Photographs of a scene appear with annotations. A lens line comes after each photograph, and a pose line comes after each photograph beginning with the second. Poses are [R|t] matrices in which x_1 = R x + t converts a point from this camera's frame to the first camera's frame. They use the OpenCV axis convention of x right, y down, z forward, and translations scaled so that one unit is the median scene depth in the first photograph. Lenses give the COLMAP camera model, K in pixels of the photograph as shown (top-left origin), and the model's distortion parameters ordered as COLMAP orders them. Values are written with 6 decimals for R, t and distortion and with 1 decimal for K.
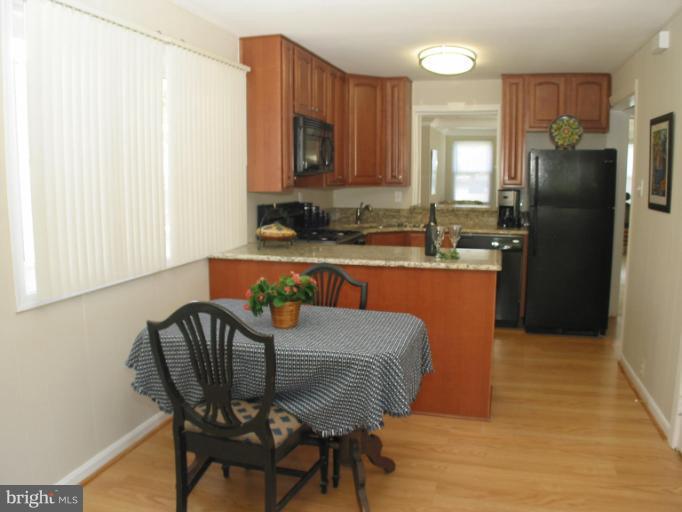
lens RADIAL K [[546.6, 0, 341.0], [0, 546.6, 256.0], [0, 0, 1]] dist [-0.166024, 0.004345]
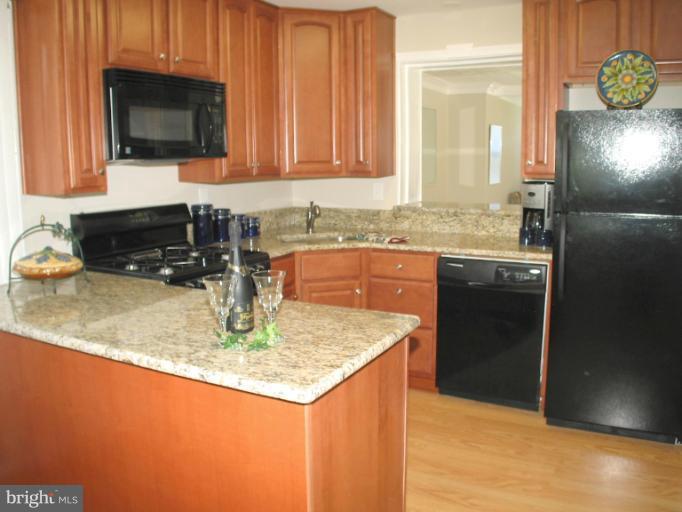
lens RADIAL K [[561.2, 0, 354.6], [0, 561.2, 254.7], [0, 0, 1]] dist [-0.154421, 0.007616]
pose [[0.983052, 0.020089, -0.182225, 0.228997], [-0.015776, 0.999561, 0.025085, -0.054432], [0.182649, -0.021785, 0.982937, 0.355304]]
